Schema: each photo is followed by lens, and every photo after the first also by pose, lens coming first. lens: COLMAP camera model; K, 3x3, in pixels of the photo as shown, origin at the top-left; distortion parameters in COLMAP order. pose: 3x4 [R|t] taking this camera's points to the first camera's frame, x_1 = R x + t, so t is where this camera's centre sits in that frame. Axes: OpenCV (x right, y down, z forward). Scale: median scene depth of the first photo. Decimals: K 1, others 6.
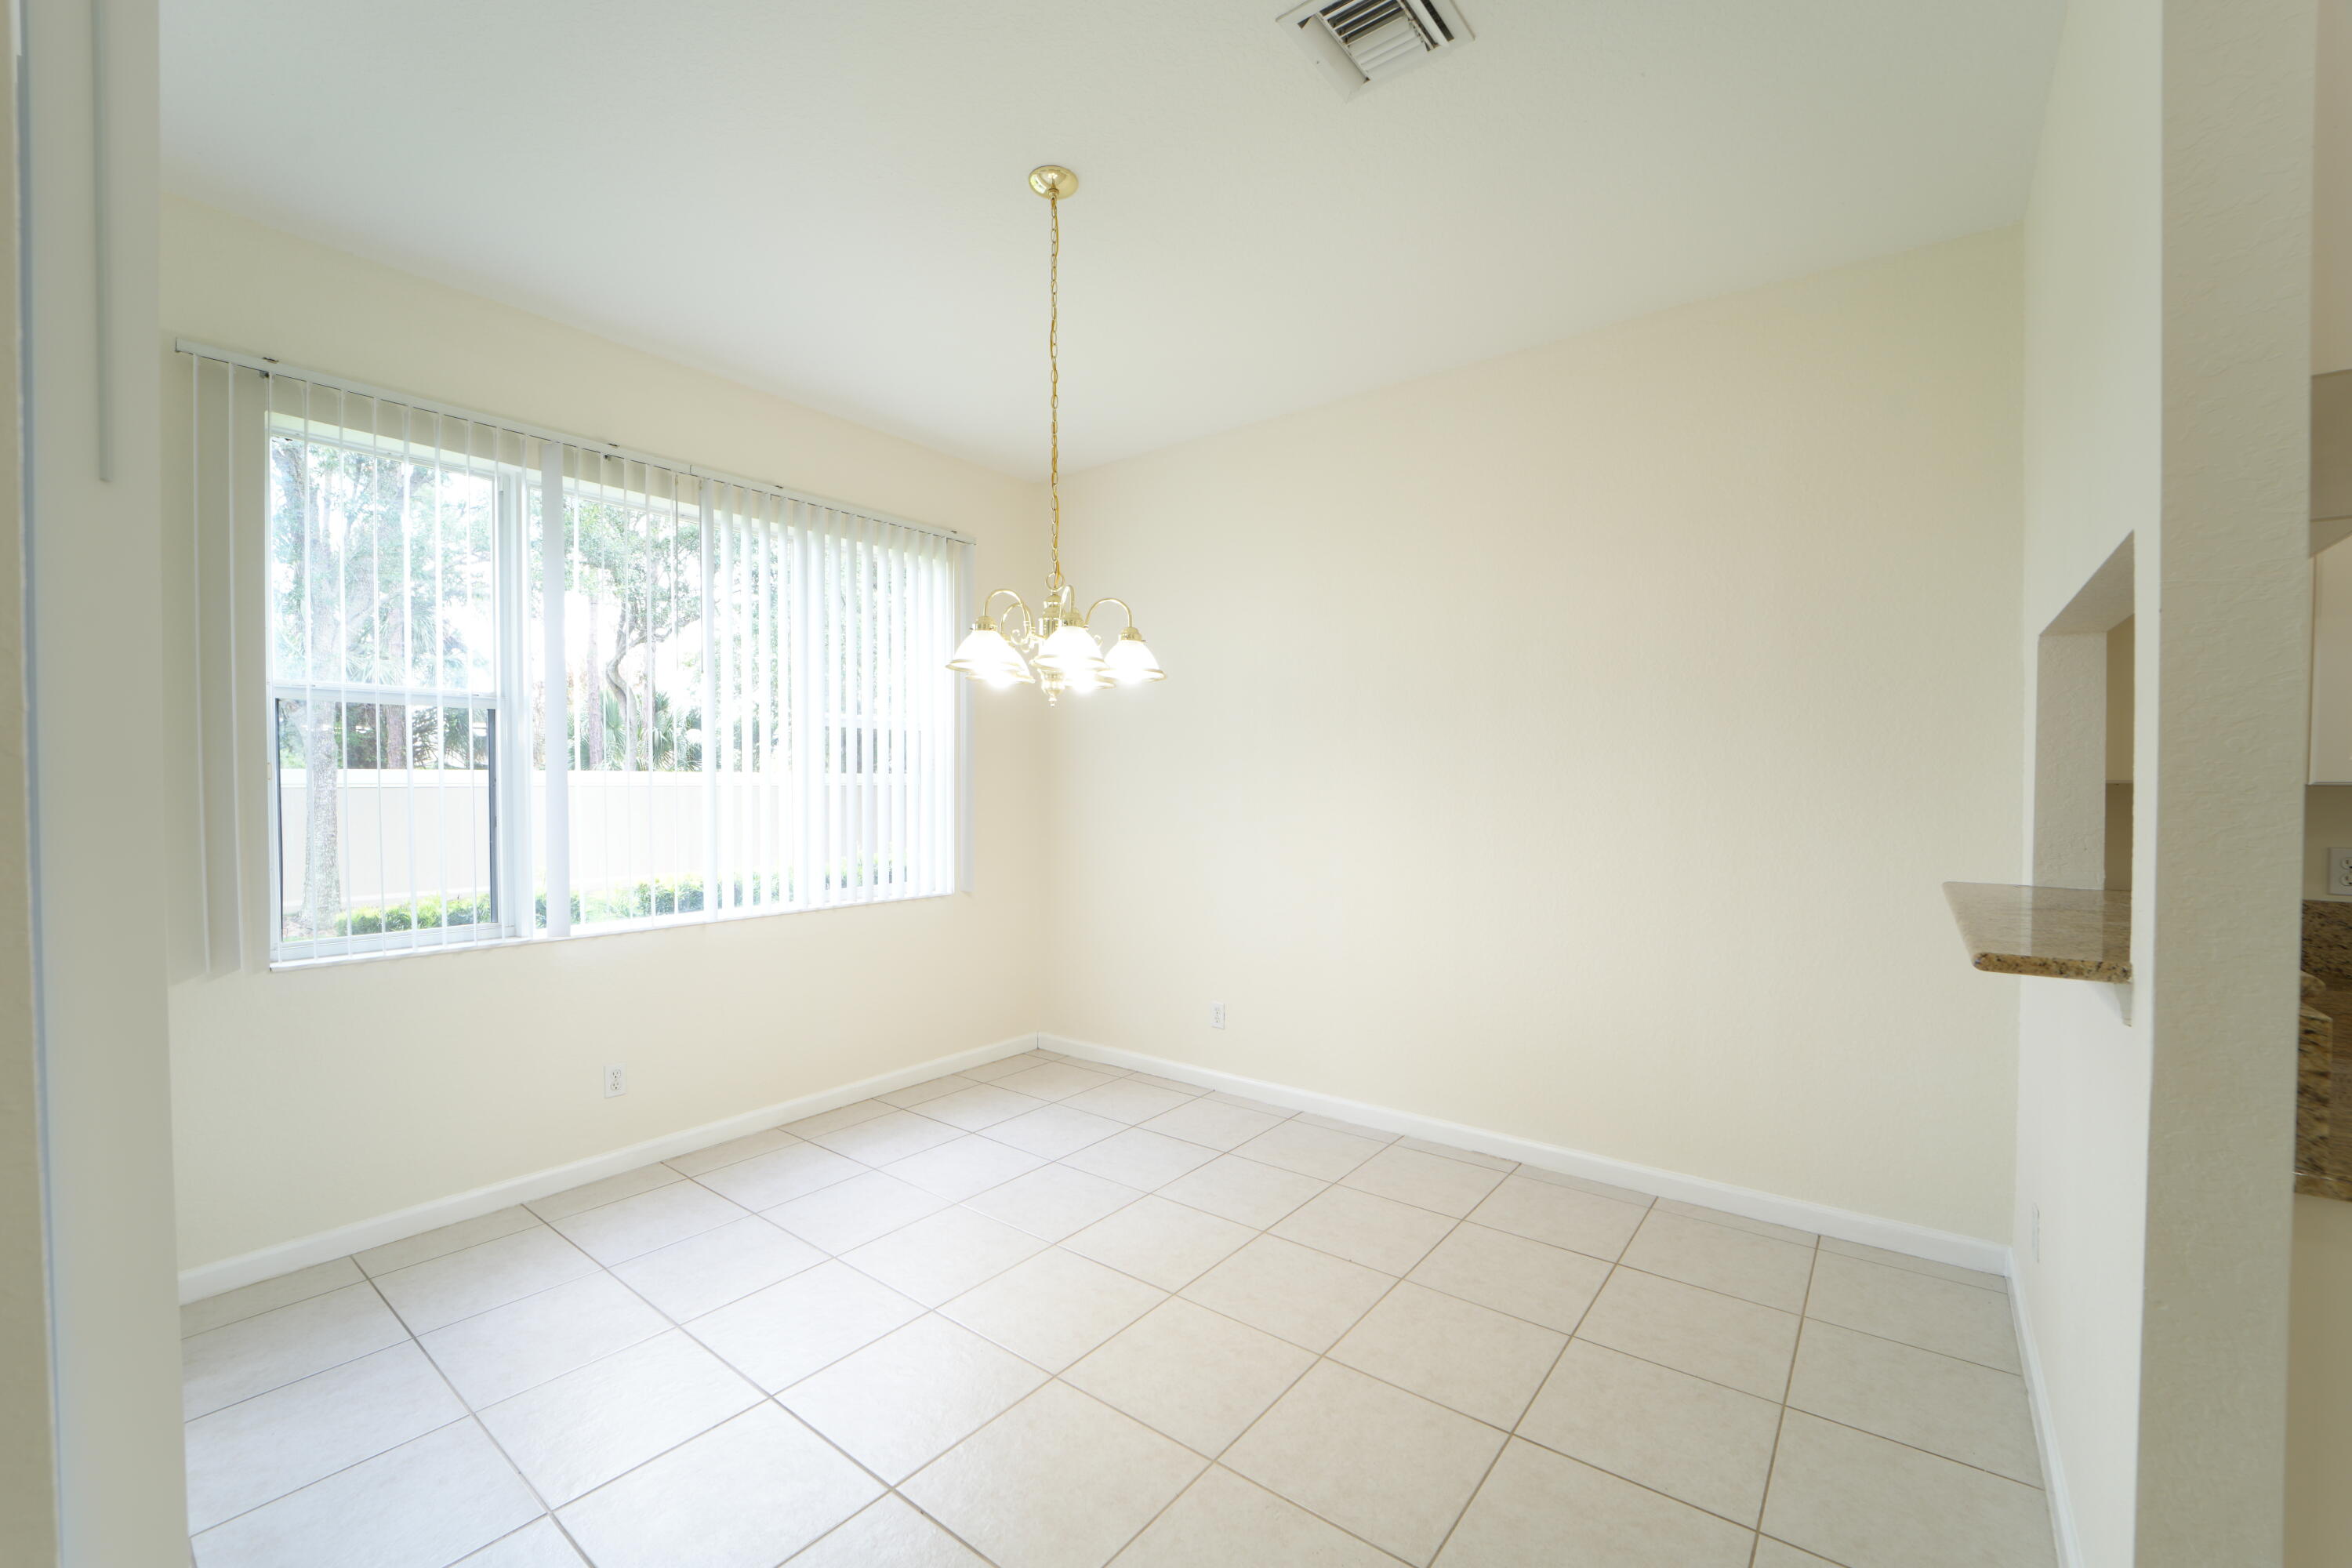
lens RADIAL K [[950.0, 0, 1171.9], [0, 950.0, 792.0], [0, 0, 1]] dist [-0.019821, -0.000352]
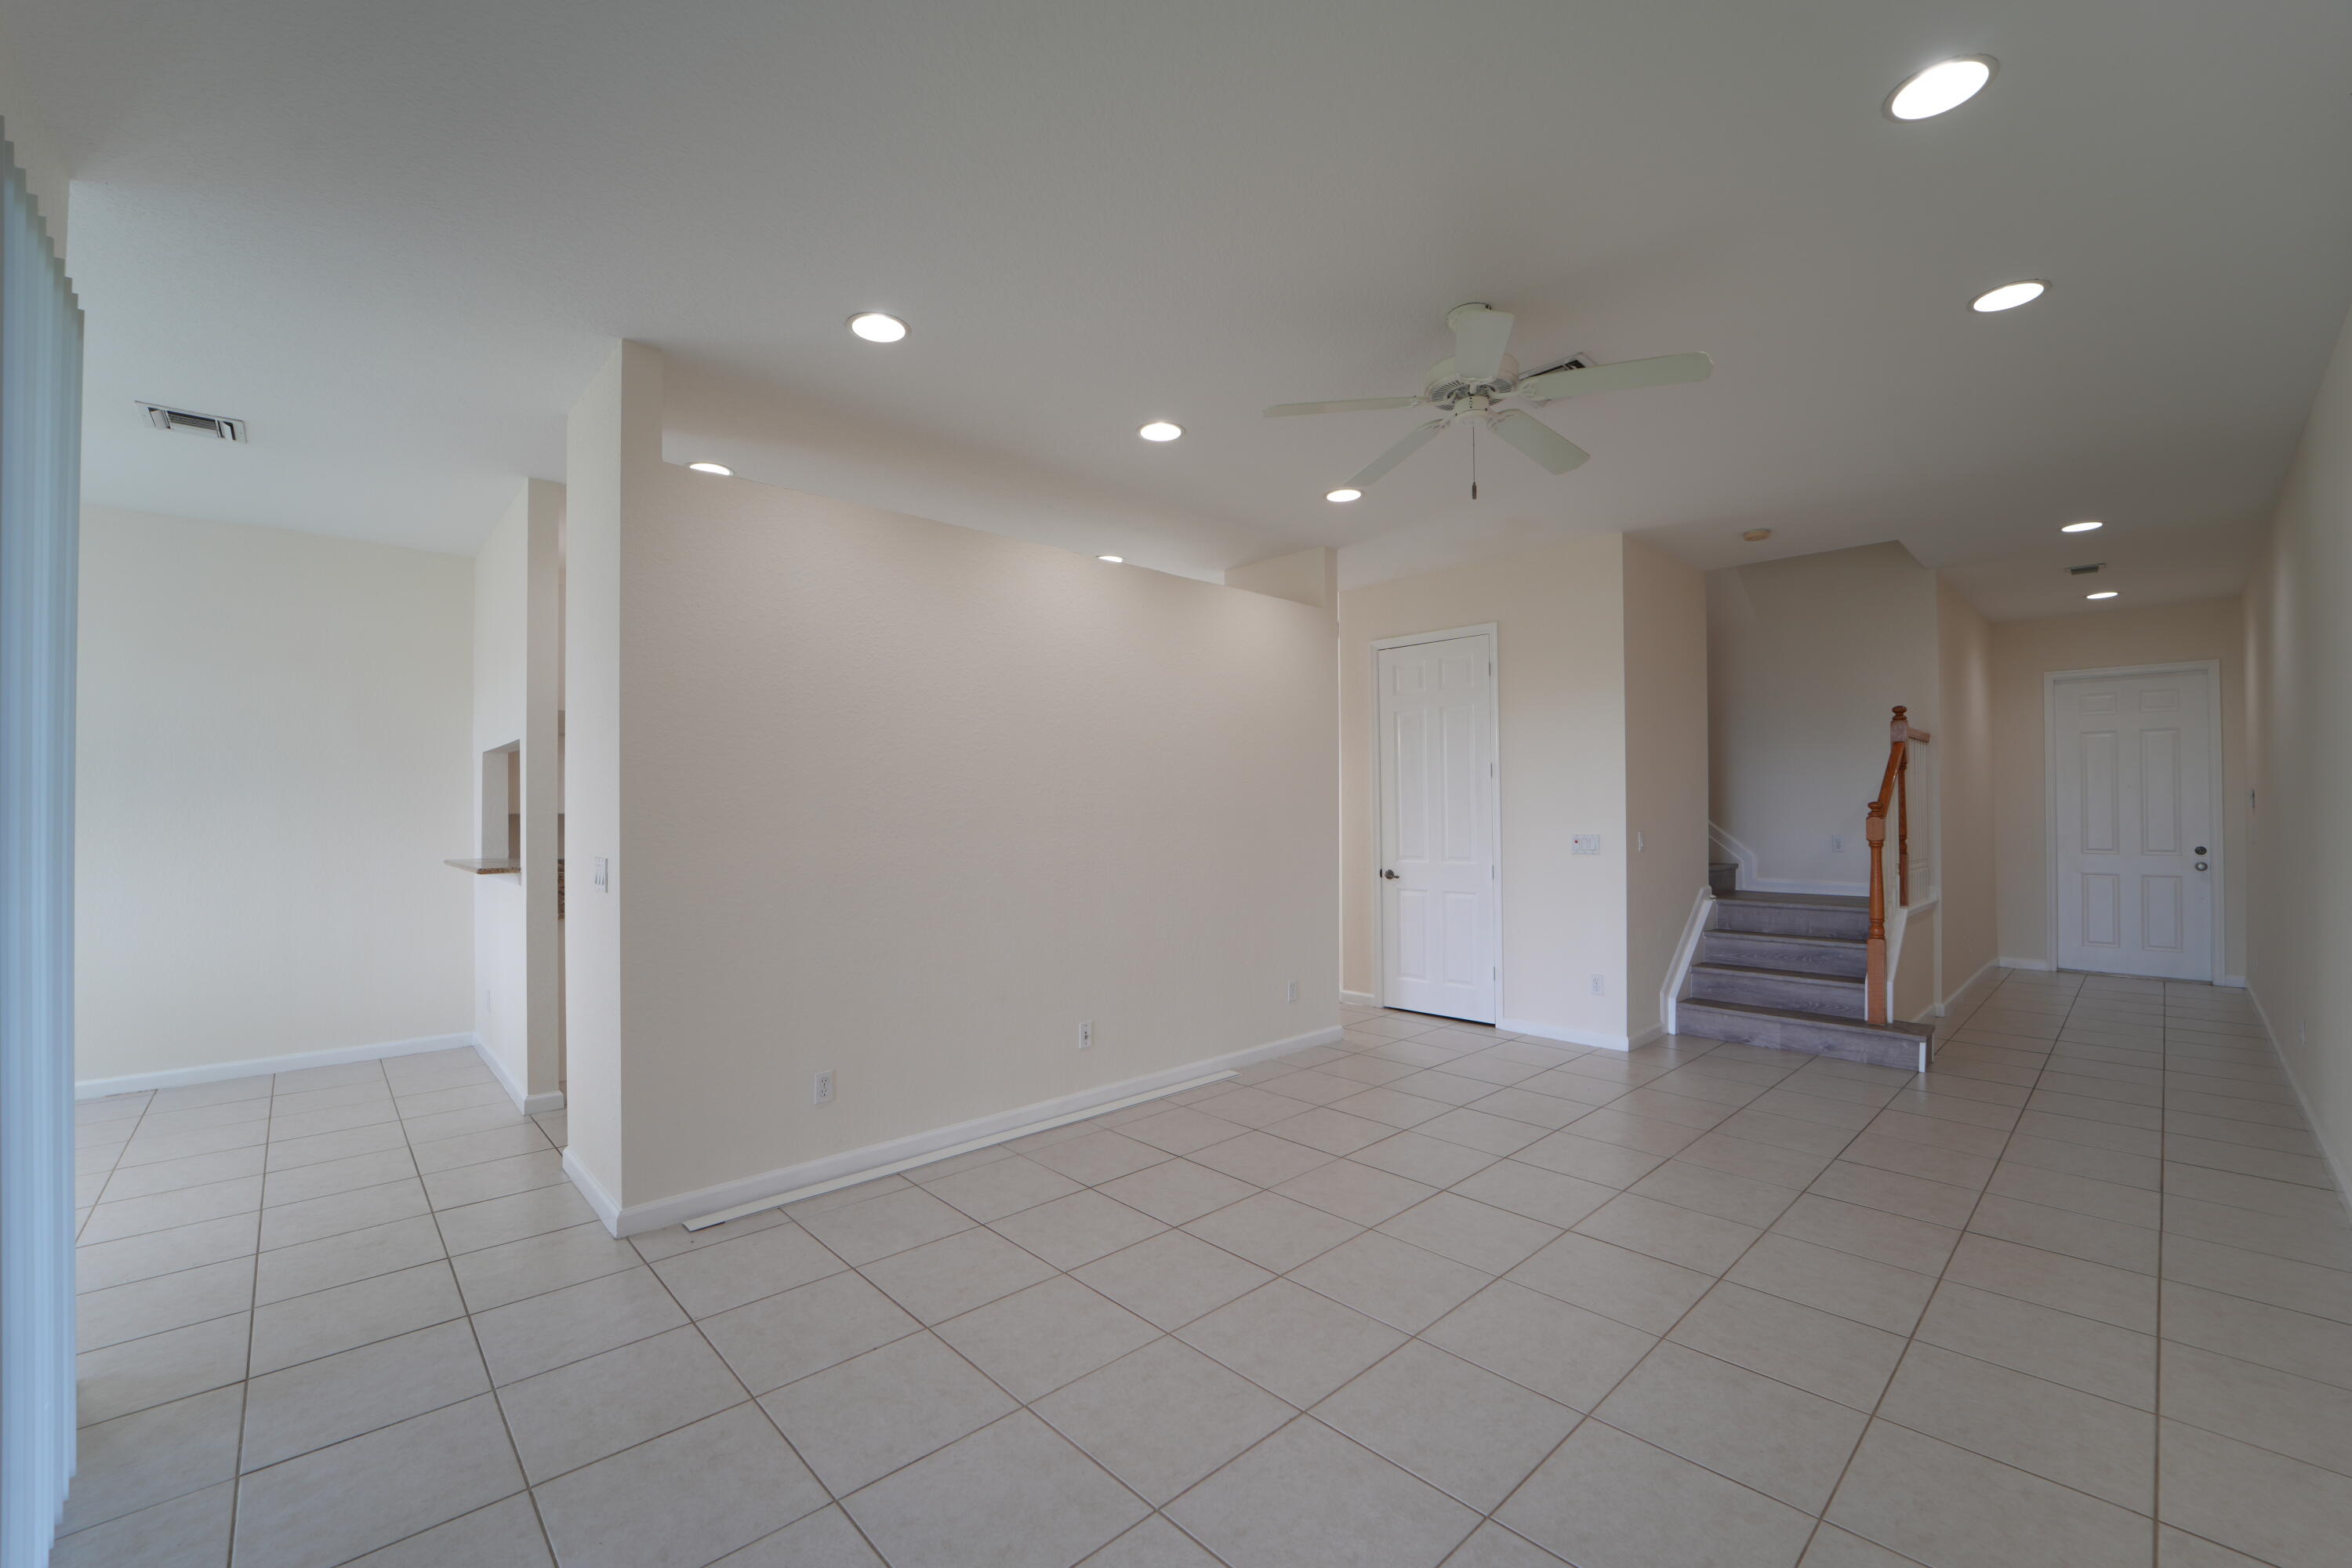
lens RADIAL K [[950.0, 0, 1172.3], [0, 950.0, 799.1], [0, 0, 1]] dist [-0.019821, -0.000352]
pose [[0.154841, 0.011045, 0.987878, -1.403533], [0.018716, 0.999725, -0.014111, 0.021024], [-0.987762, 0.020674, 0.154591, -1.327722]]
